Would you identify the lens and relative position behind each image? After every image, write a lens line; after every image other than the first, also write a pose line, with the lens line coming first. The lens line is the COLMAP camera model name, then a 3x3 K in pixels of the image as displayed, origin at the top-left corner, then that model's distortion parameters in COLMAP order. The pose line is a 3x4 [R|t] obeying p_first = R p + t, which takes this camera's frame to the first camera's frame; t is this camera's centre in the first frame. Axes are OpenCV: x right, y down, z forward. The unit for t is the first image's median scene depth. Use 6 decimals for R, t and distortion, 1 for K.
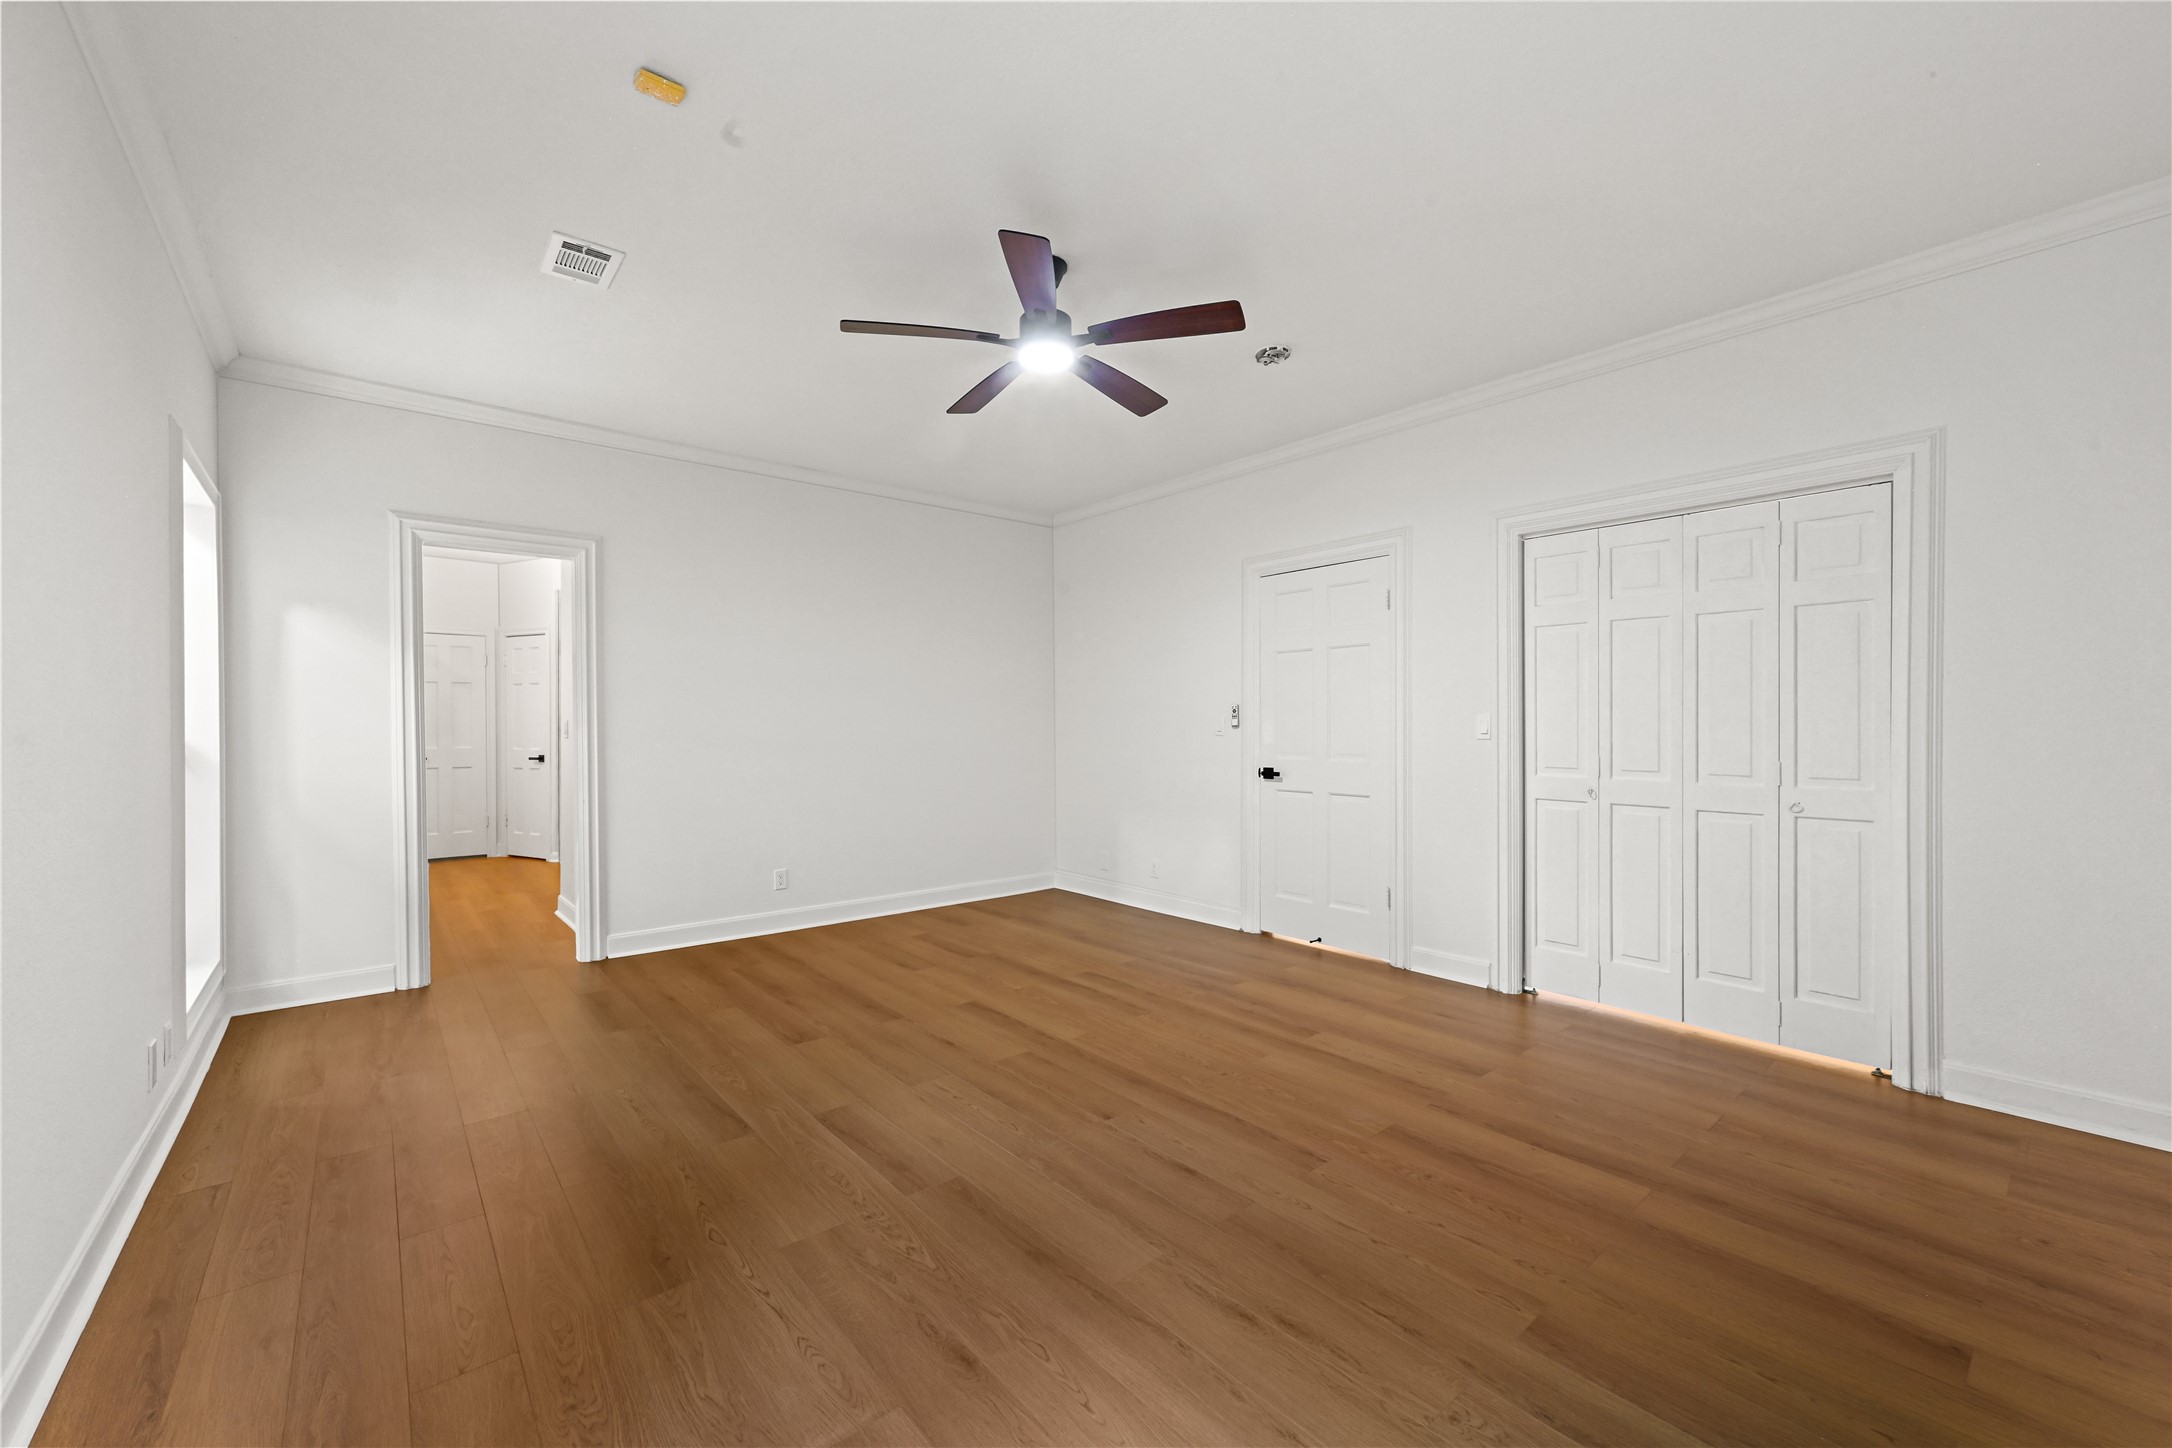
lens RADIAL K [[854.3, 0, 1089.7], [0, 854.3, 730.2], [0, 0, 1]] dist [-0.000558, -0.000252]
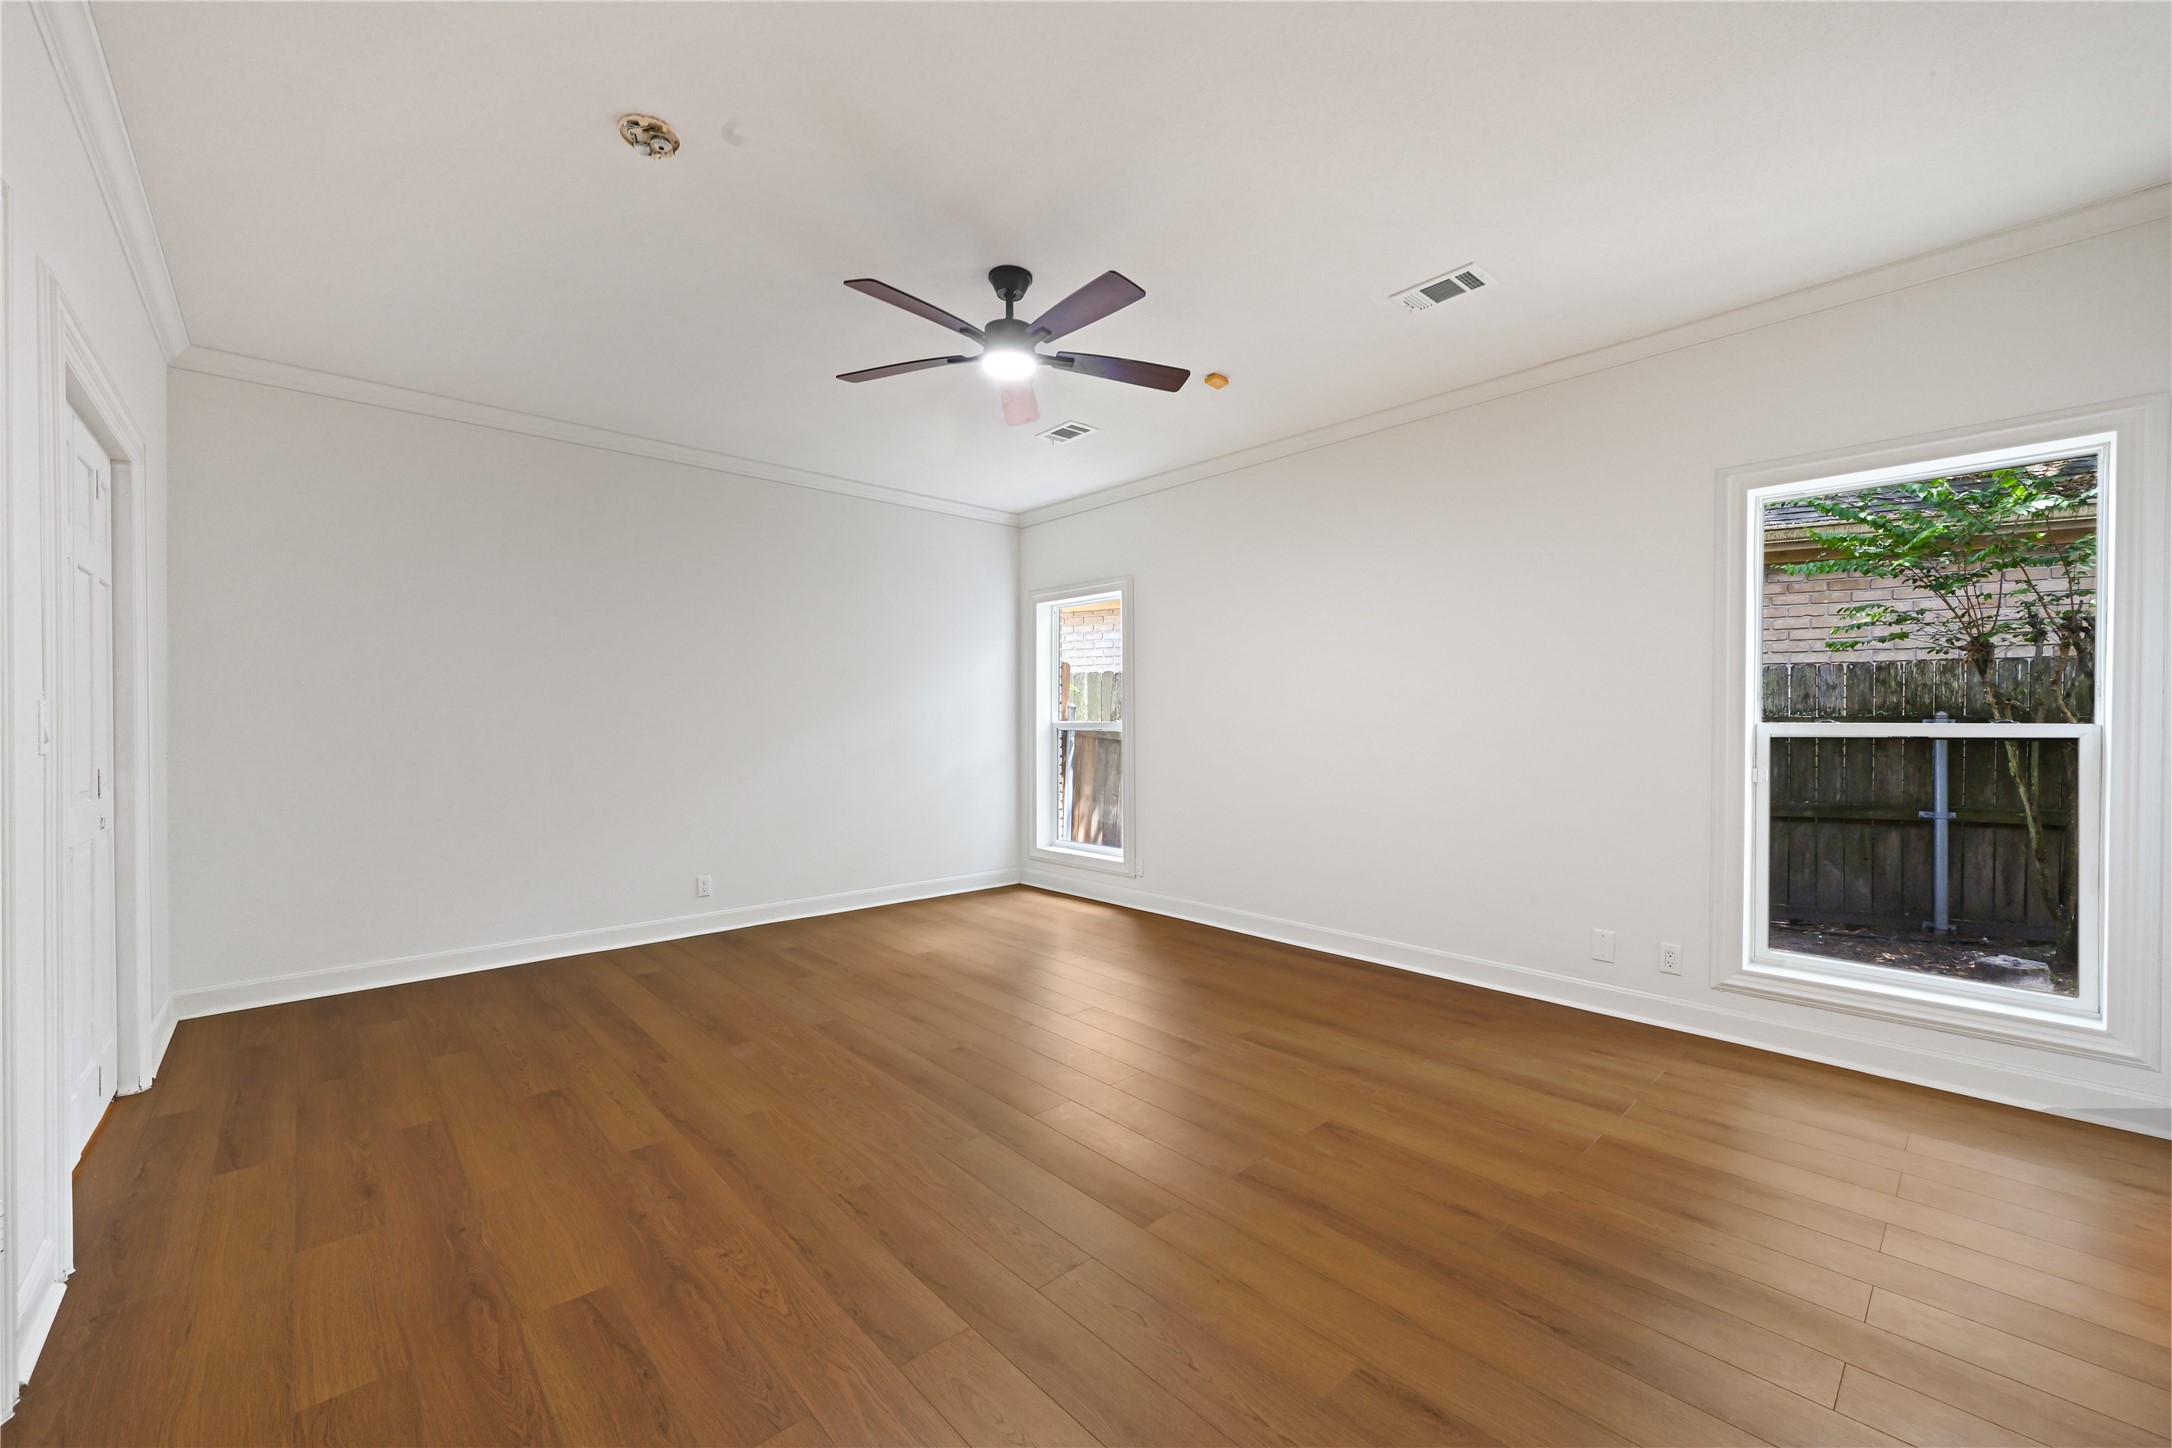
lens RADIAL K [[854.3, 0, 1089.7], [0, 854.3, 730.2], [0, 0, 1]] dist [-0.000558, -0.000252]
pose [[-0.999262, 0.000717, -0.038407, -0.096537], [0.000273, 0.999933, 0.011575, -0.007240], [0.038413, 0.011556, -0.999195, 1.845635]]
